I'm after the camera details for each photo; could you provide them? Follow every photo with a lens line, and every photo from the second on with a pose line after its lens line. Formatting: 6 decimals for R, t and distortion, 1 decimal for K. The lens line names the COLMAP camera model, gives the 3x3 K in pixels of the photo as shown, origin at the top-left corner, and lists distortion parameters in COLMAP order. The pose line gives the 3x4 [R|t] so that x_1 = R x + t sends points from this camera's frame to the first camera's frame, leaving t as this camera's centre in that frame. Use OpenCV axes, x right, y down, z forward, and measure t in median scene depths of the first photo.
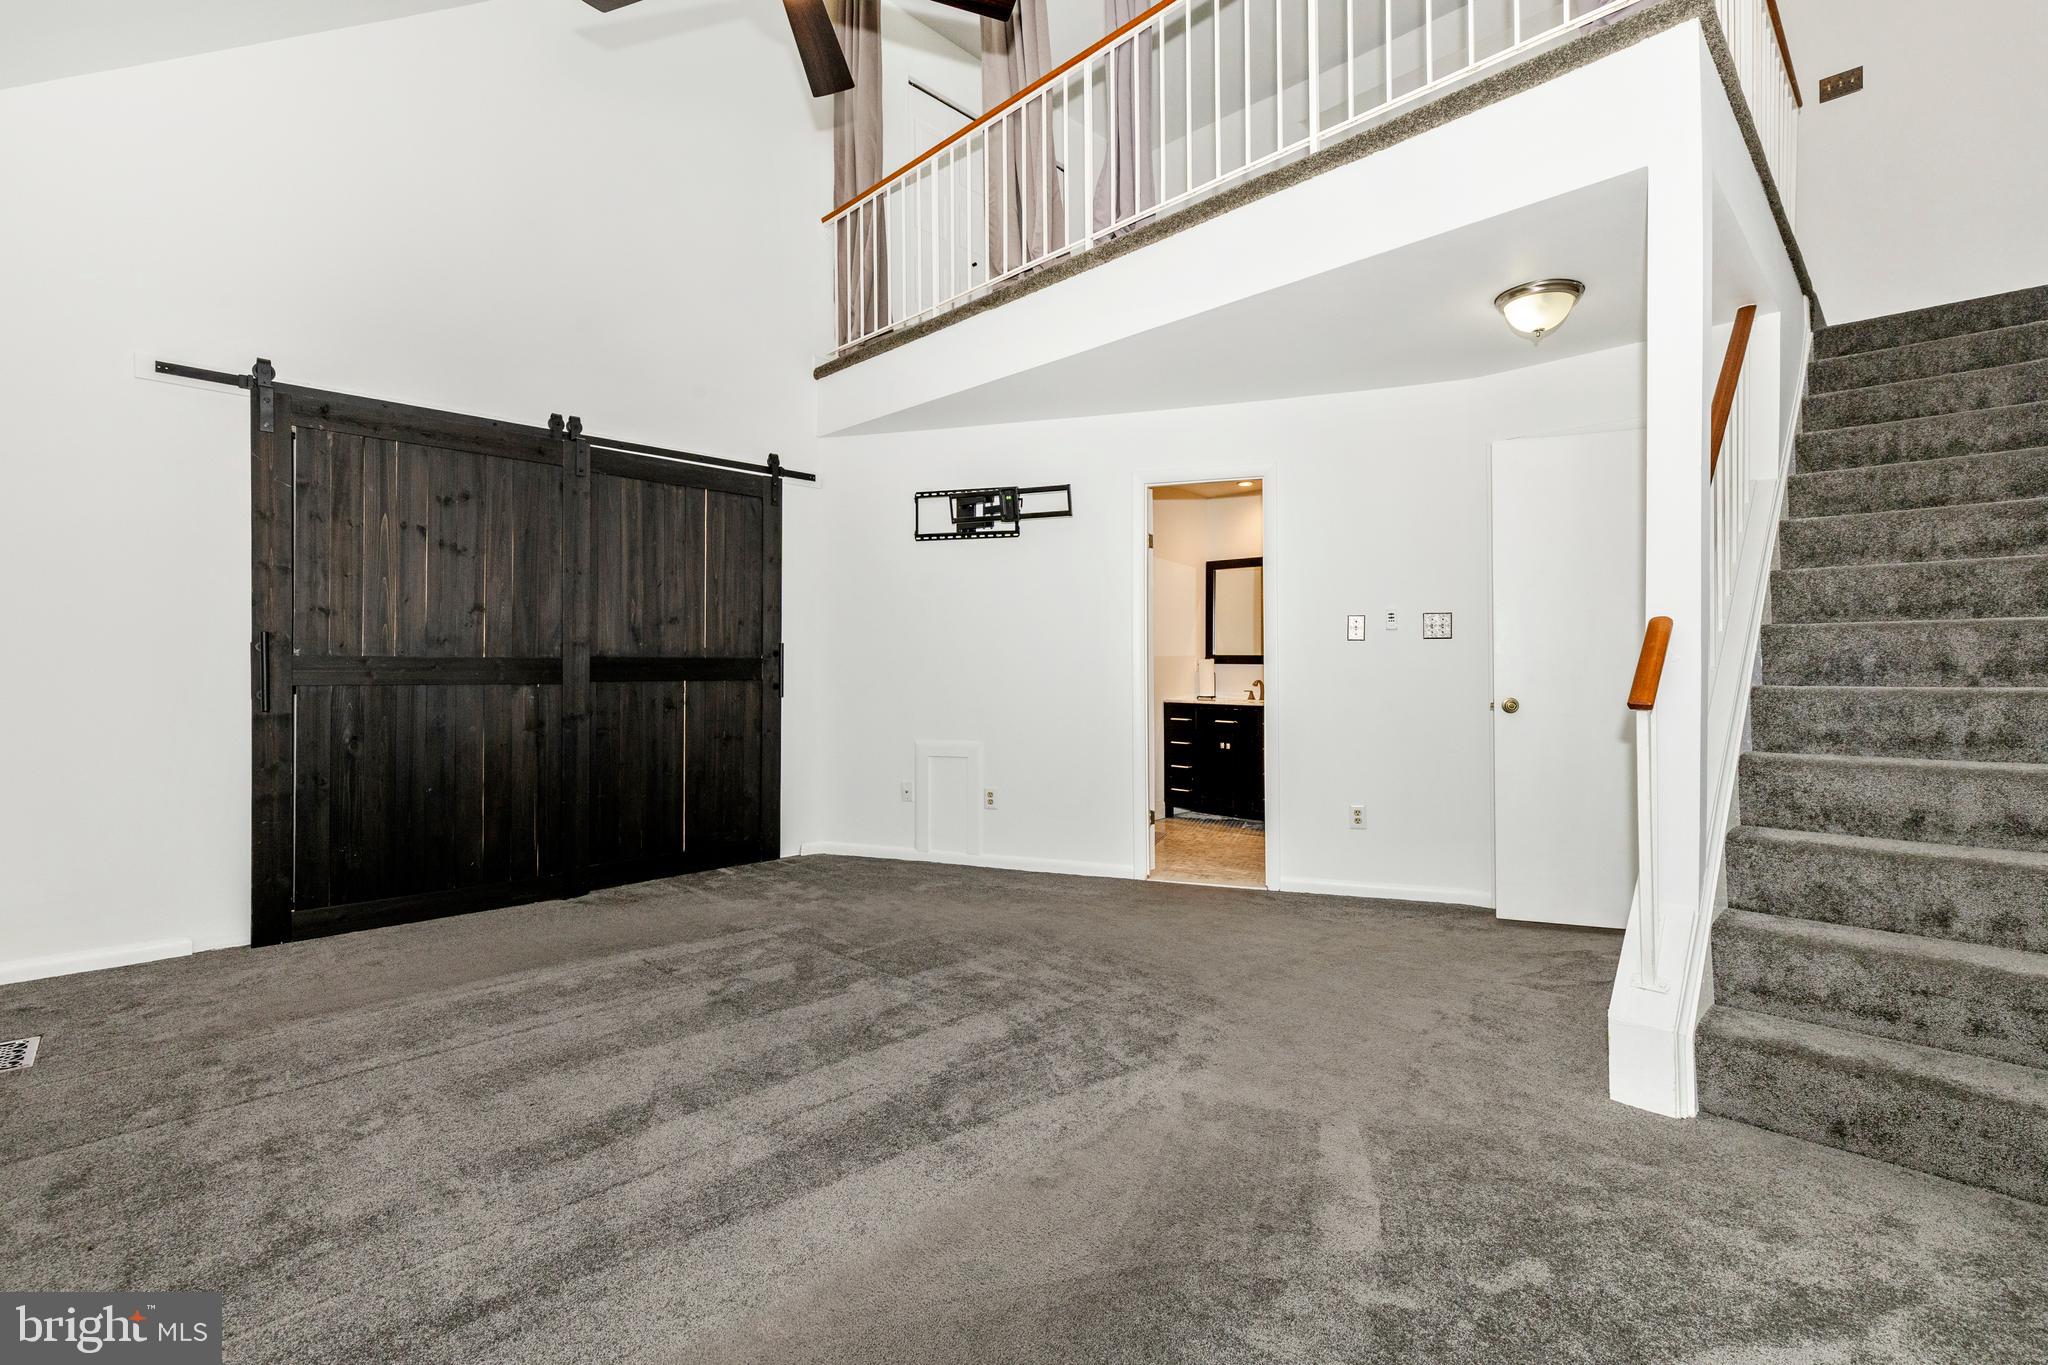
lens RADIAL K [[916.8, 0, 1038.3], [0, 916.8, 684.5], [0, 0, 1]] dist [-0.005786, -0.000589]
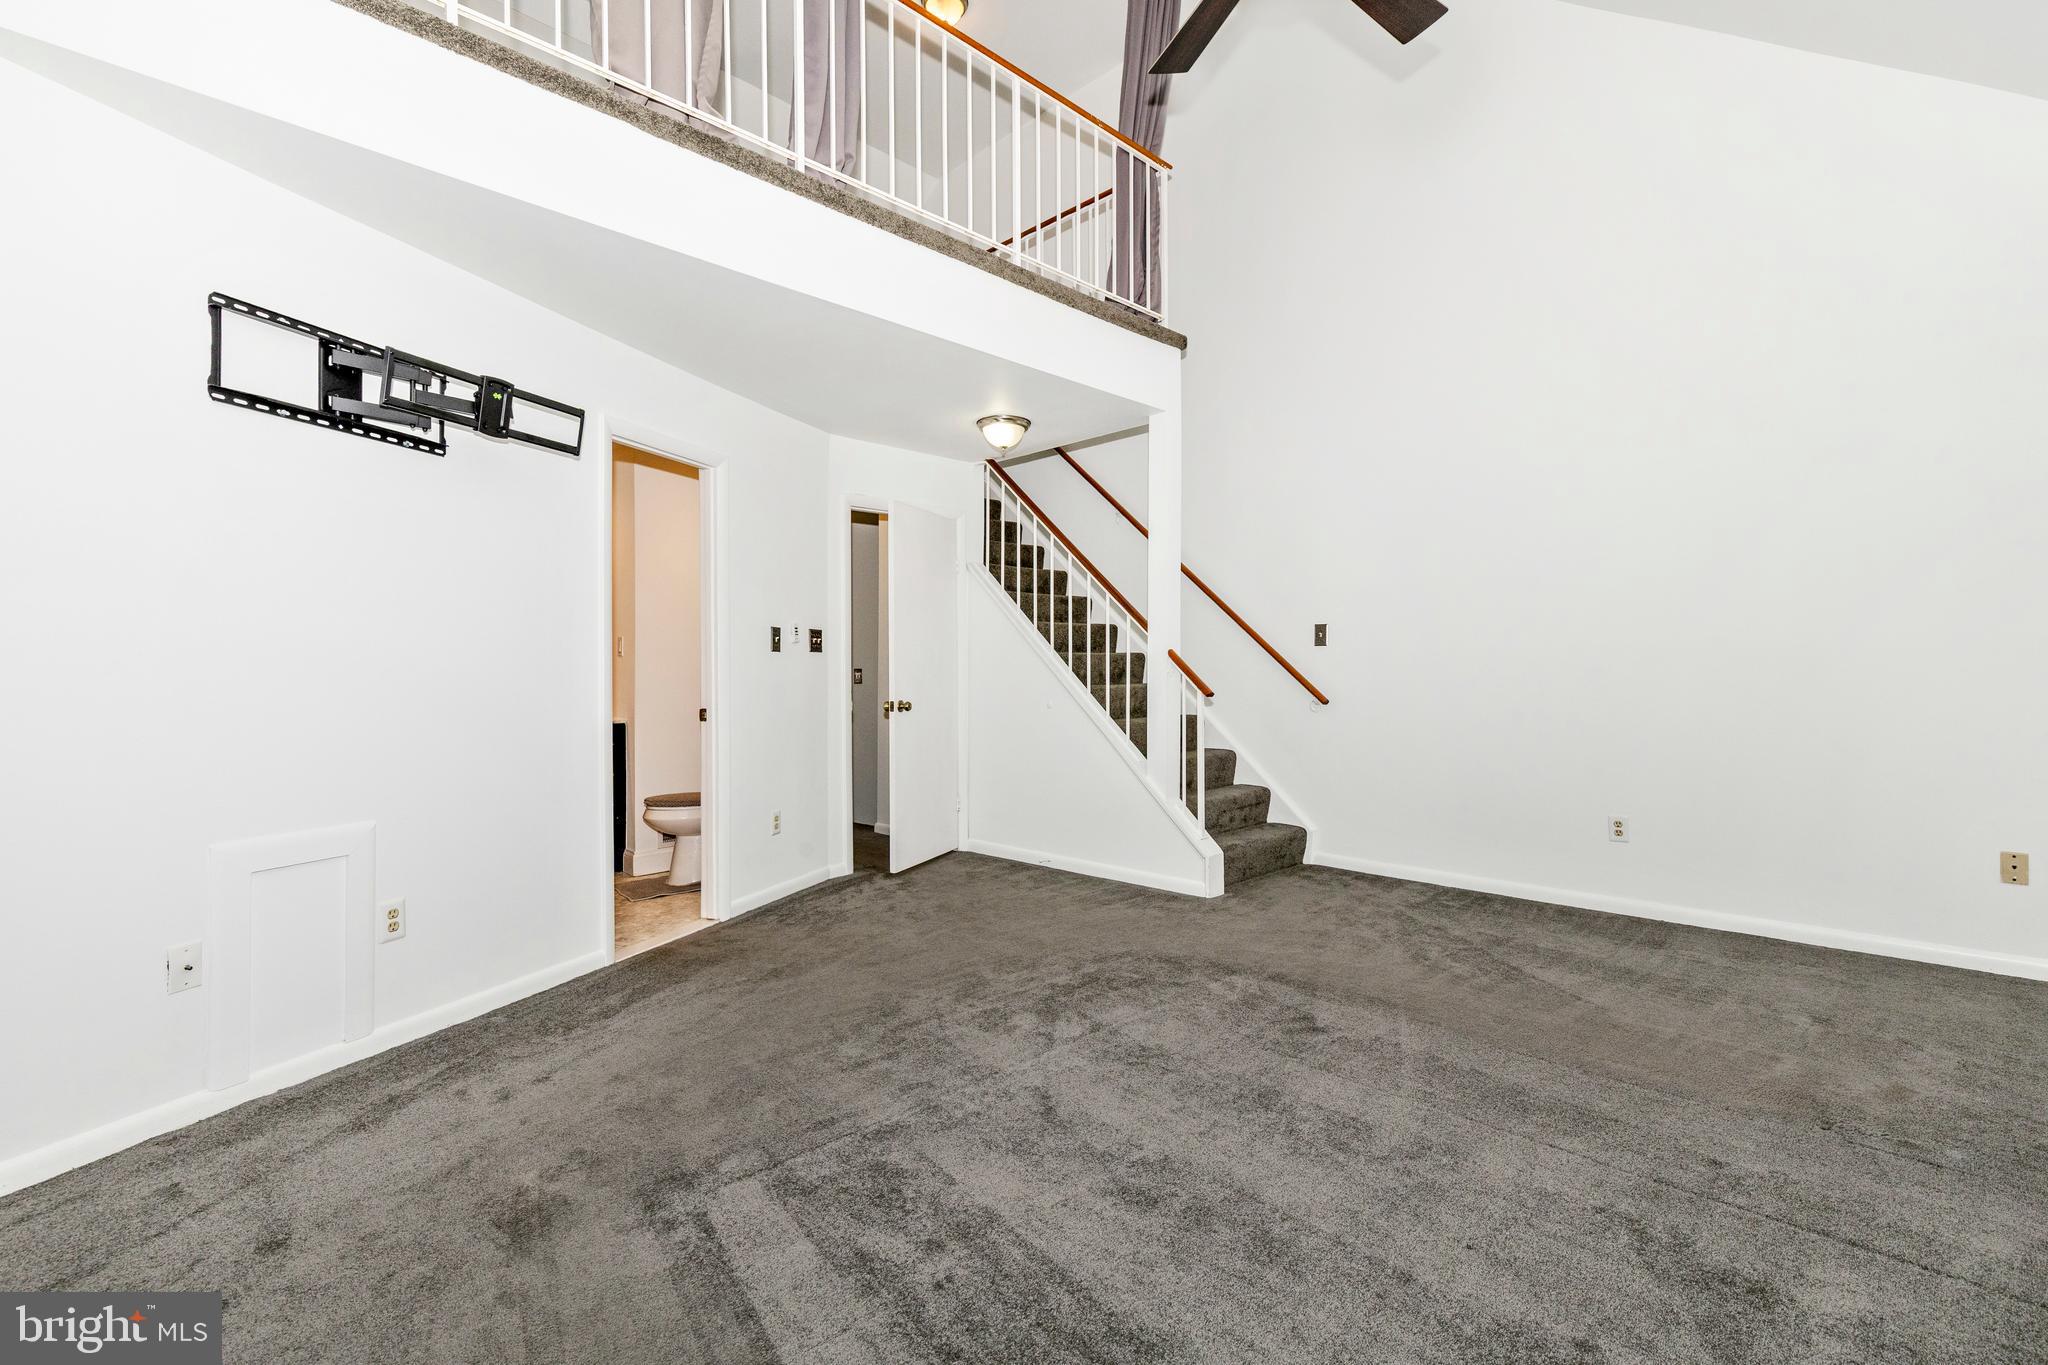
lens RADIAL K [[916.8, 0, 1038.3], [0, 916.8, 684.5], [0, 0, 1]] dist [-0.005786, -0.000589]
pose [[-0.000439, -0.013768, 0.999905, -0.649759], [0.016210, 0.999774, 0.013773, -0.018218], [-0.999869, 0.016214, -0.000215, 0.665595]]
